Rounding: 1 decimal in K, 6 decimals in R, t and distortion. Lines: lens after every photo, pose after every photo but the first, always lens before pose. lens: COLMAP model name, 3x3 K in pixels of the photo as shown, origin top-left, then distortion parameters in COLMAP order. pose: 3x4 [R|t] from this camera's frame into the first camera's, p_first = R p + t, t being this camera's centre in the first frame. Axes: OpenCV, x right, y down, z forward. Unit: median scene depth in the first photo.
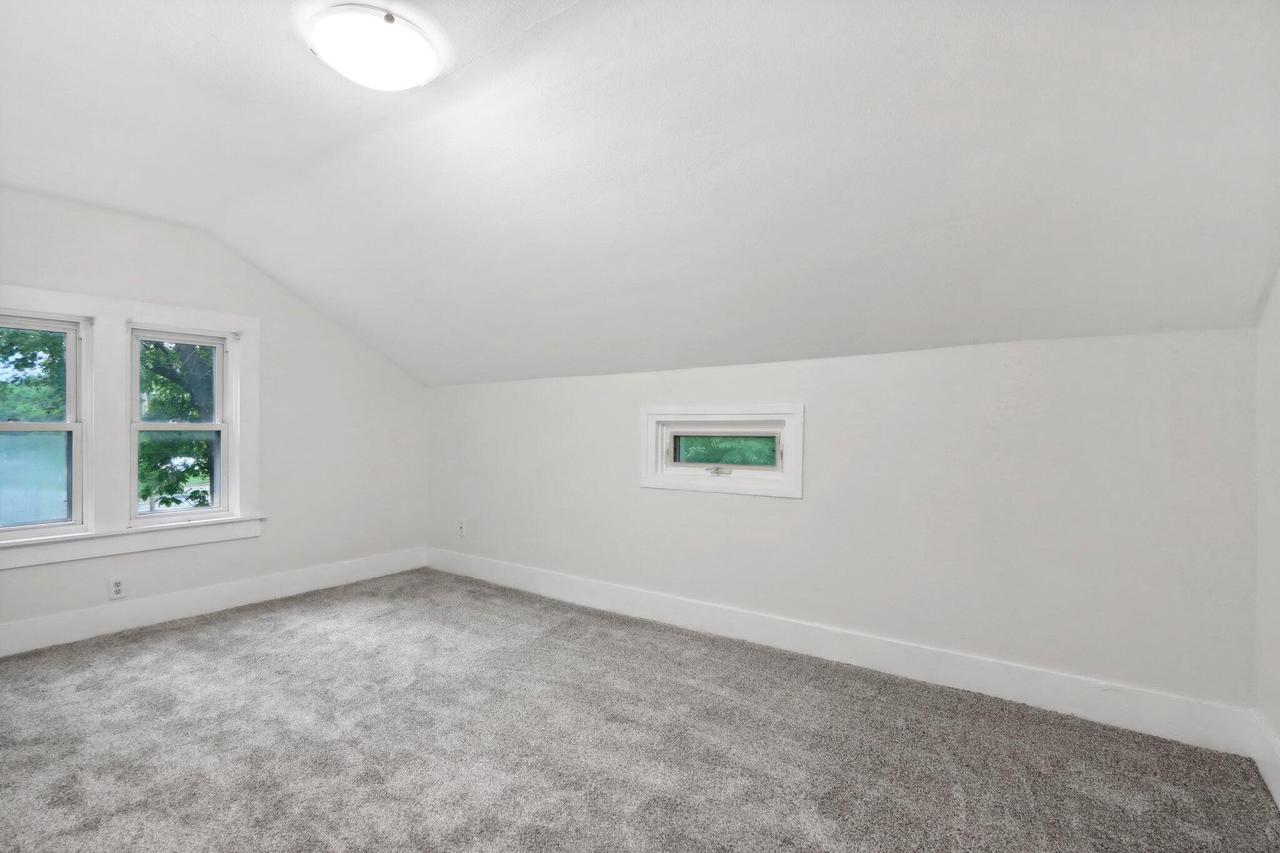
lens RADIAL K [[630.3, 0, 640.0], [0, 630.3, 426.5], [0, 0, 1]] dist [-0.000895, 0.000390]
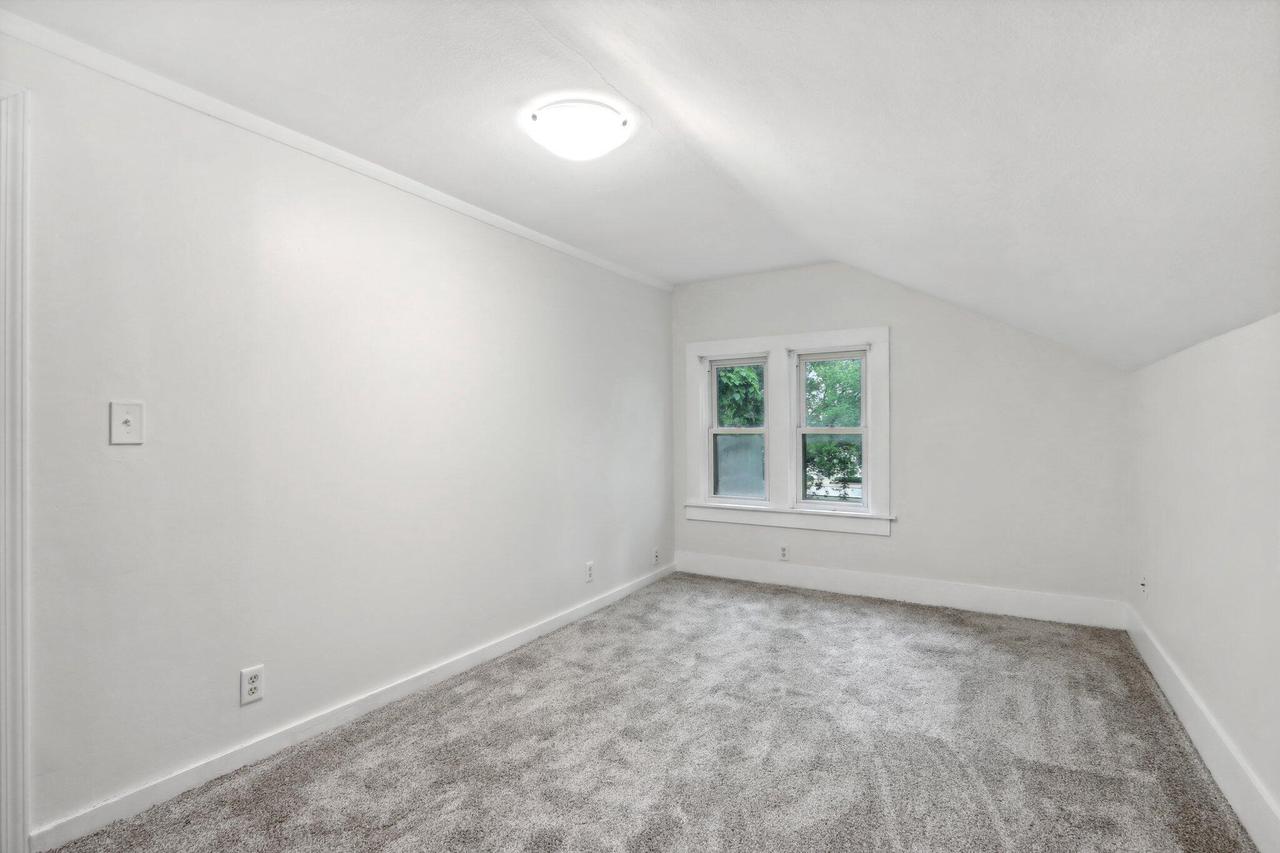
lens RADIAL K [[630.3, 0, 640.0], [0, 630.3, 426.5], [0, 0, 1]] dist [-0.000895, 0.000390]
pose [[0.057470, -0.004743, -0.998336, 0.478542], [0.001057, 0.999988, -0.004690, -0.003854], [0.998347, -0.000786, 0.057474, 0.610043]]
